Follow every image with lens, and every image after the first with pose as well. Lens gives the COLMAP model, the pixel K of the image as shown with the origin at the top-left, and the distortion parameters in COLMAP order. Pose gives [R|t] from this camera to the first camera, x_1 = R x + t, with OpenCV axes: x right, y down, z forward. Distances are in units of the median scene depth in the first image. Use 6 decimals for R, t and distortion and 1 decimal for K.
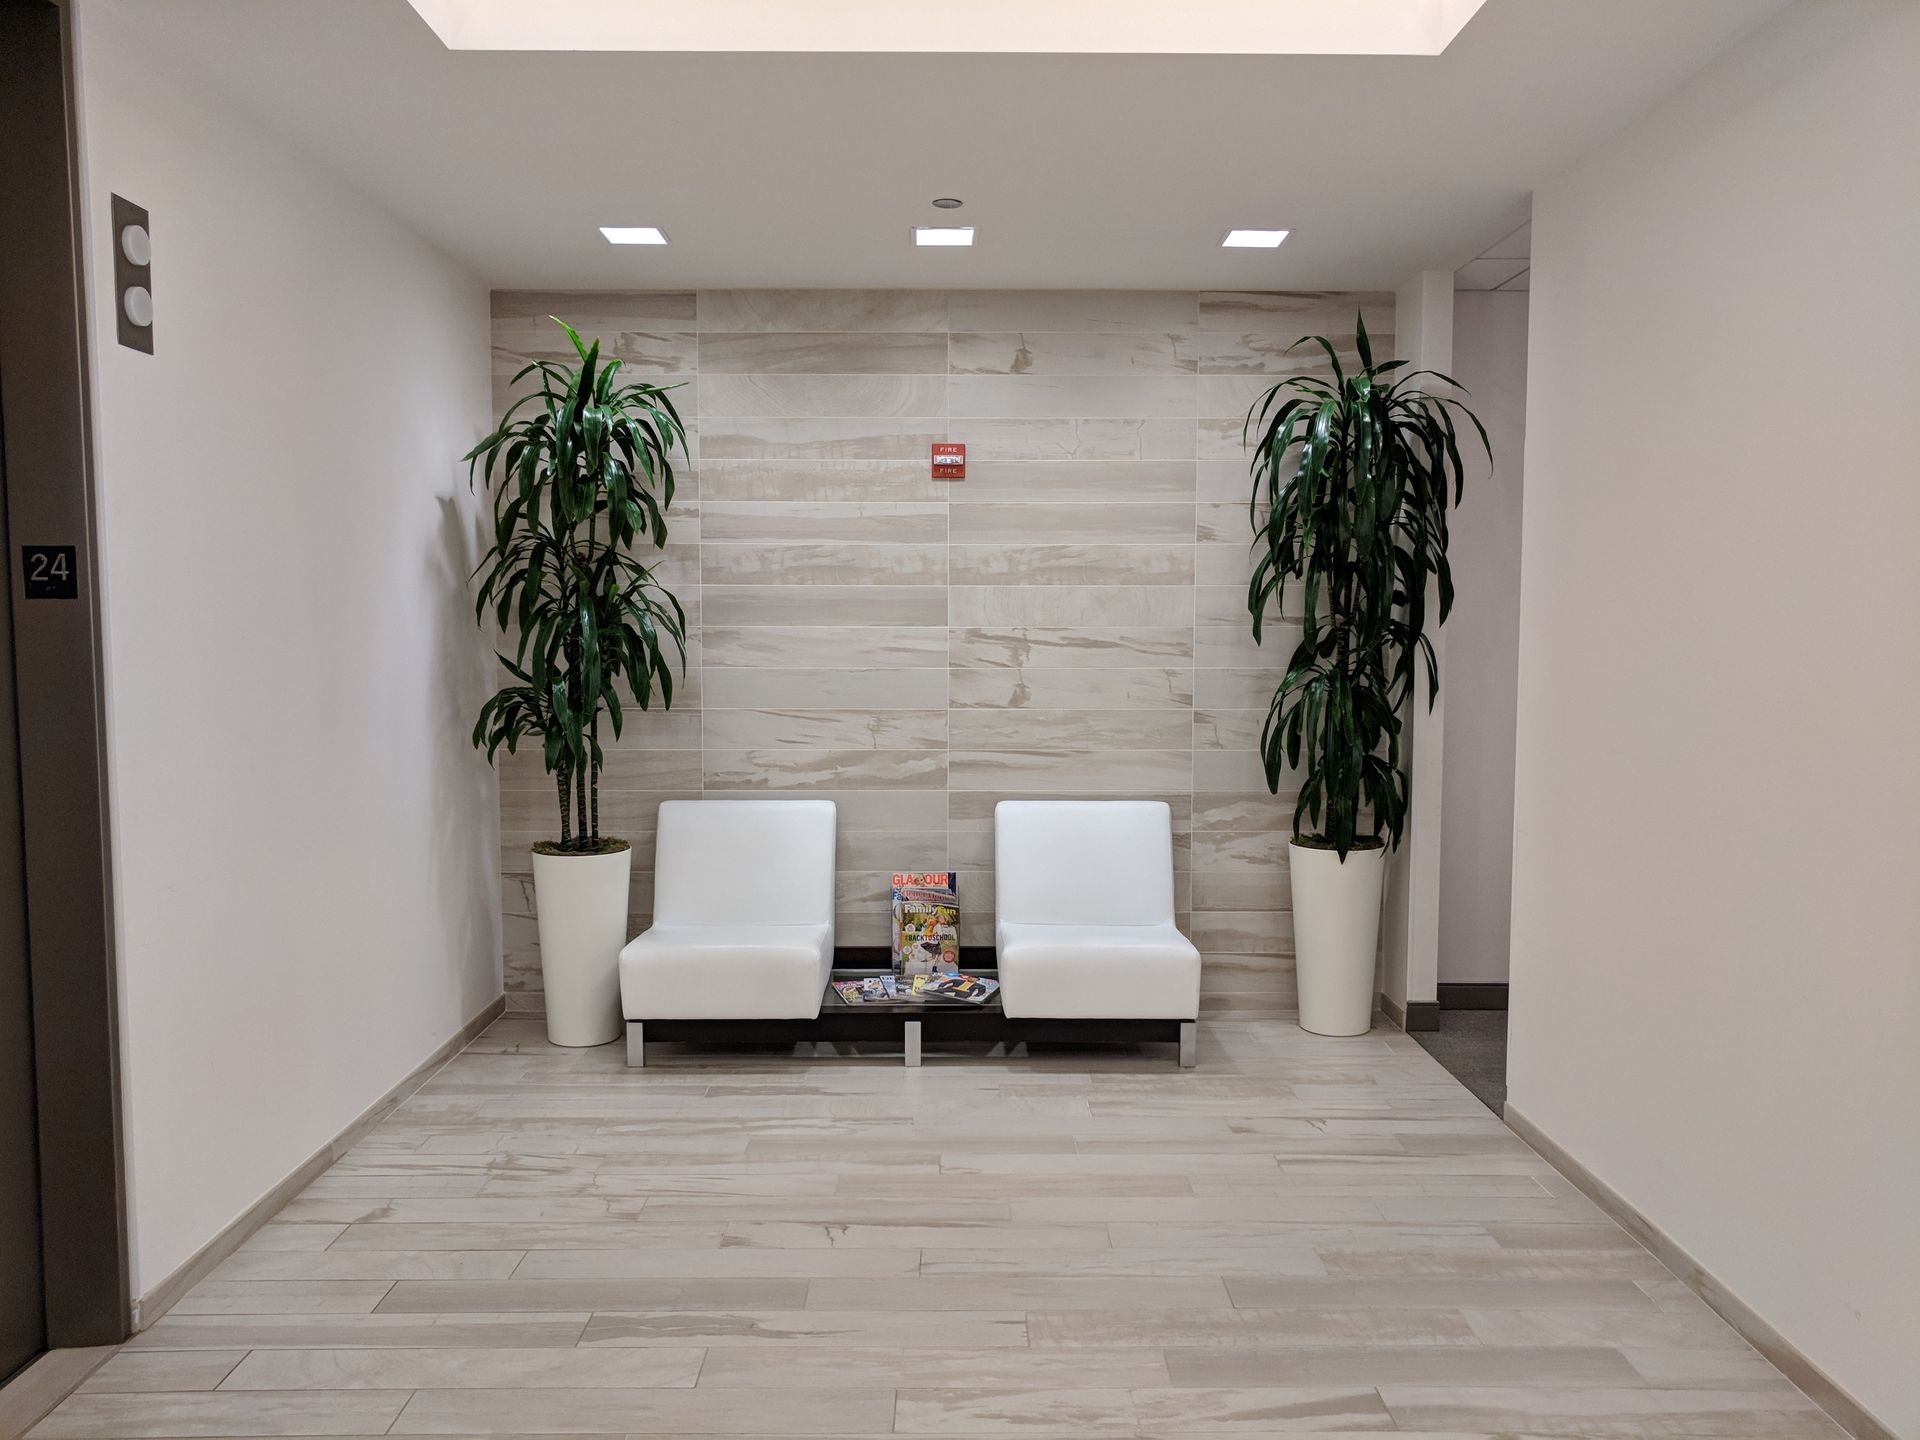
lens RADIAL K [[1539.4, 0, 960.0], [0, 1539.4, 720.0], [0, 0, 1]] dist [0.009571, 0.018601]
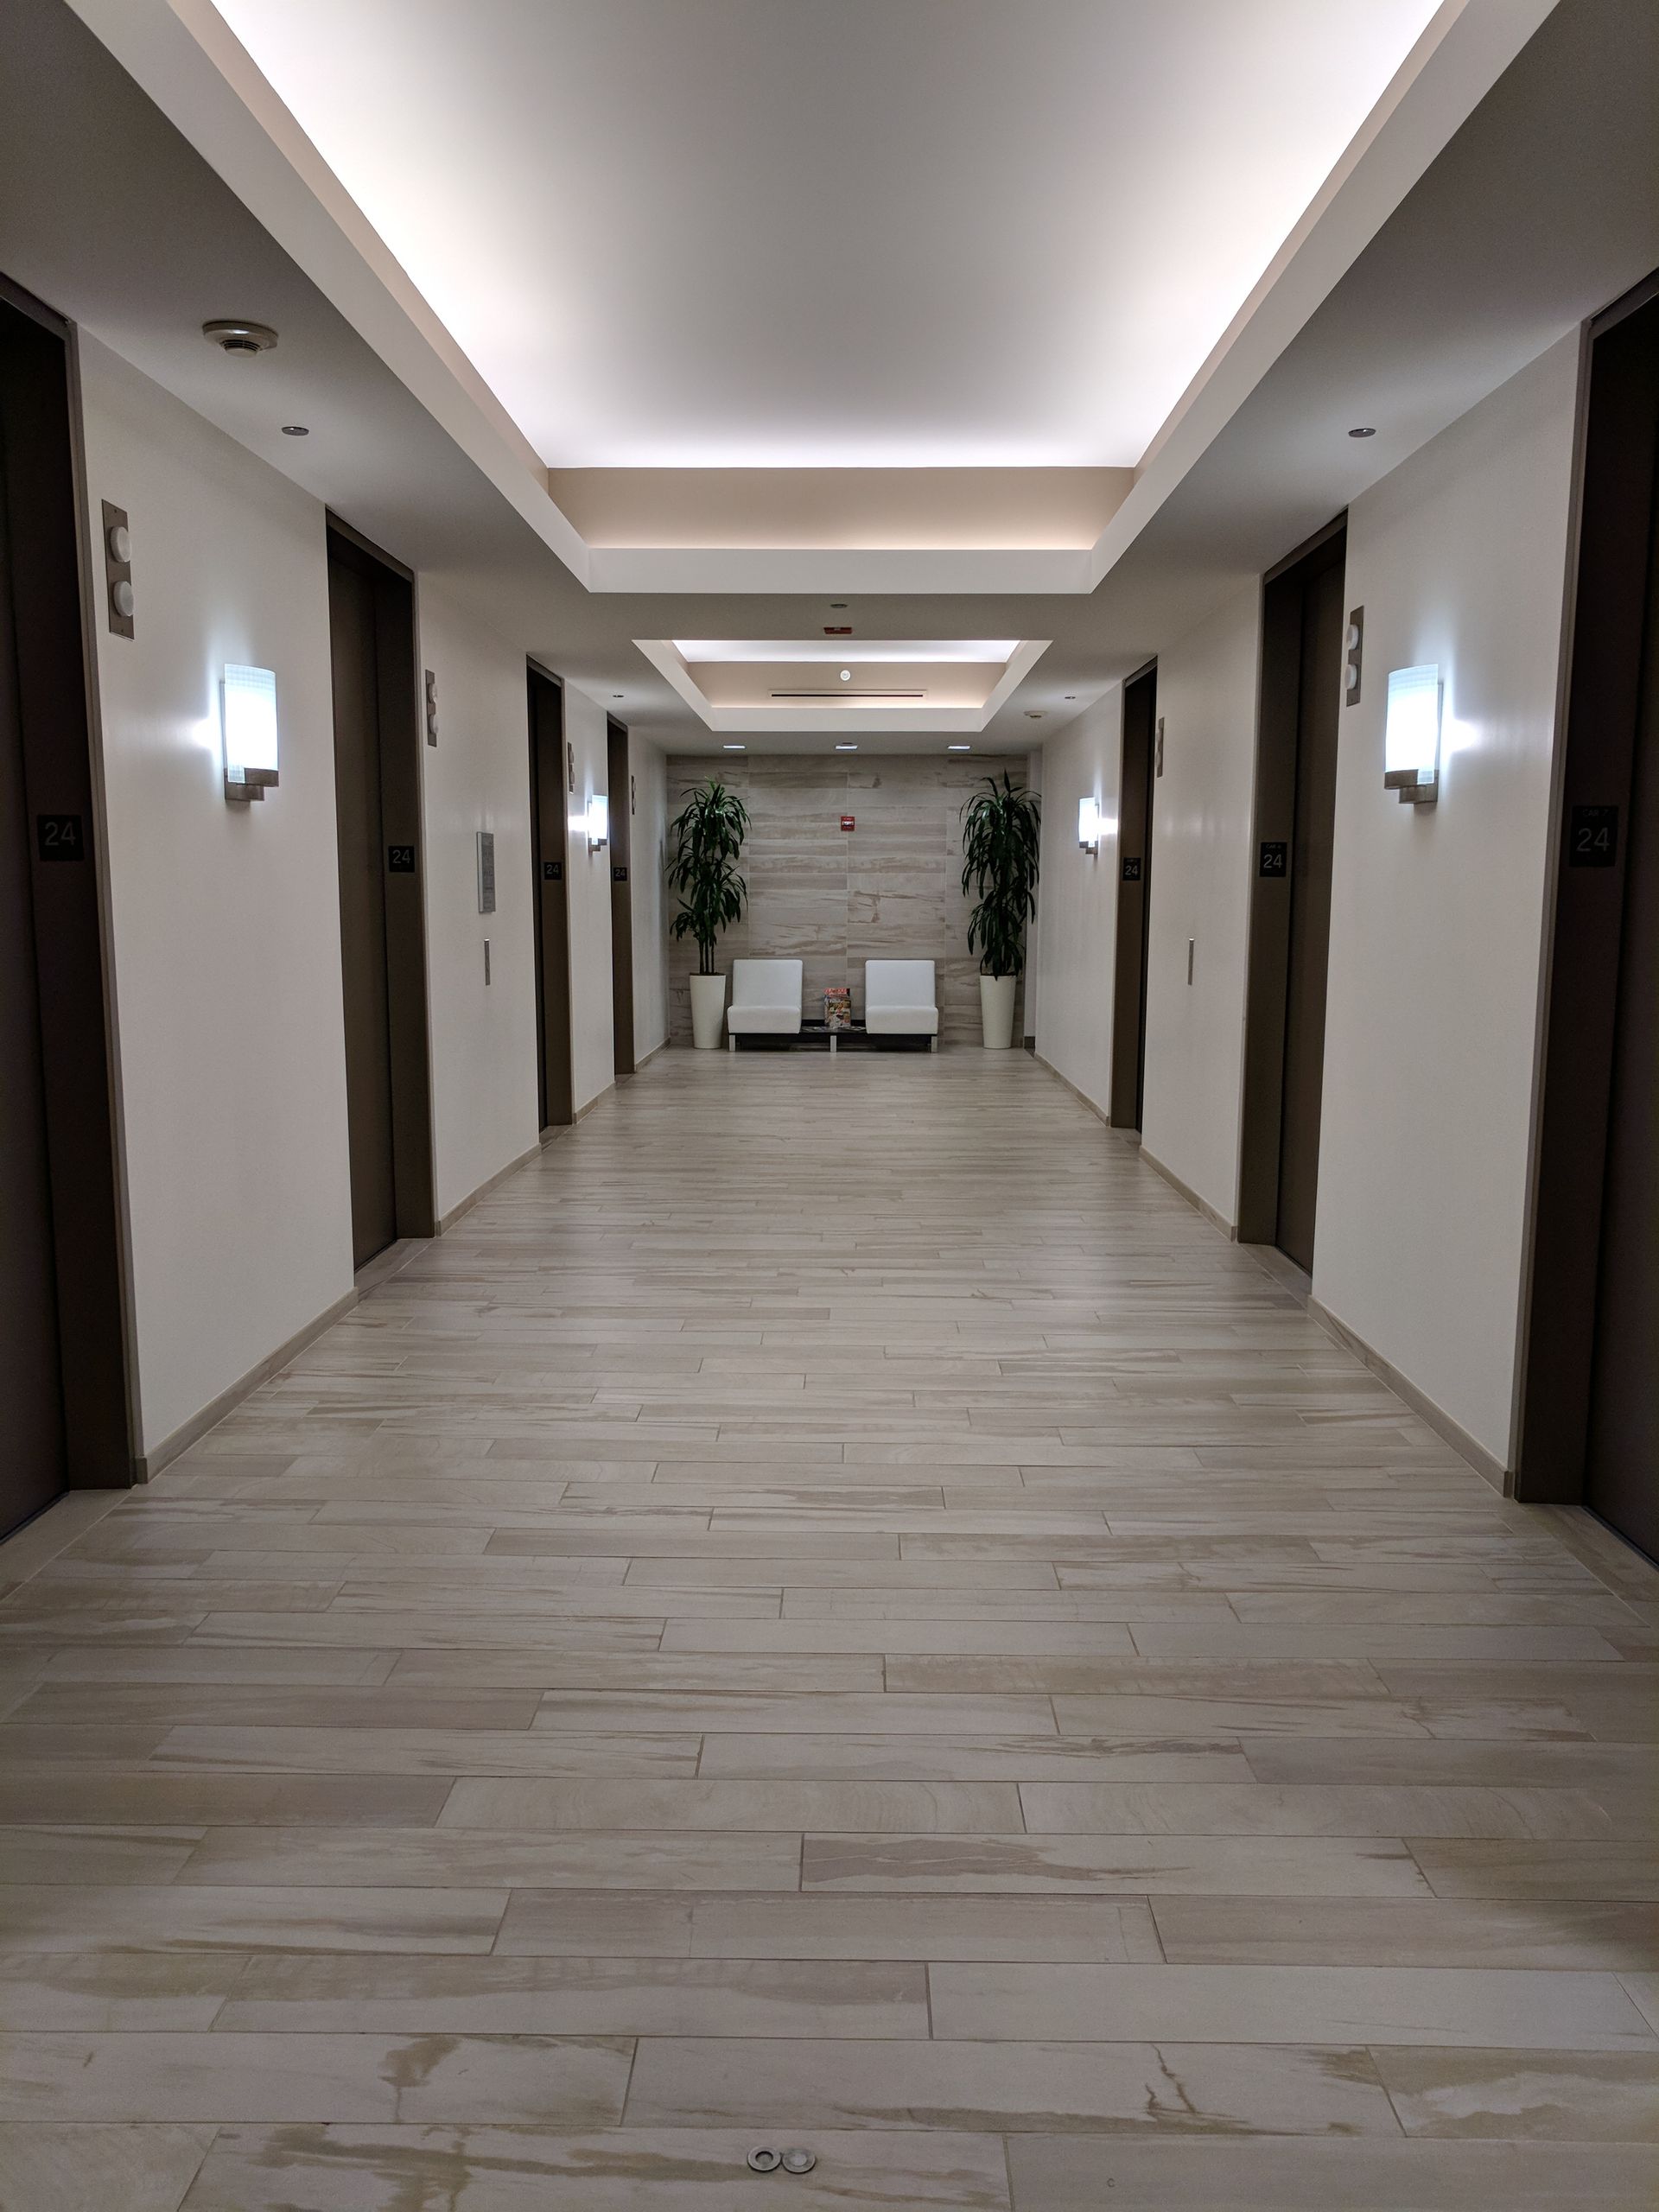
lens RADIAL K [[1773.5, 0, 825.0], [0, 1773.5, 1143.9], [0, 0, 1]] dist [0.009571, 0.018601]
pose [[0.999915, 0.004825, -0.012121, -0.006997], [-0.003803, 0.996543, 0.082986, 0.113705], [0.012479, -0.082932, 0.996477, -1.942694]]
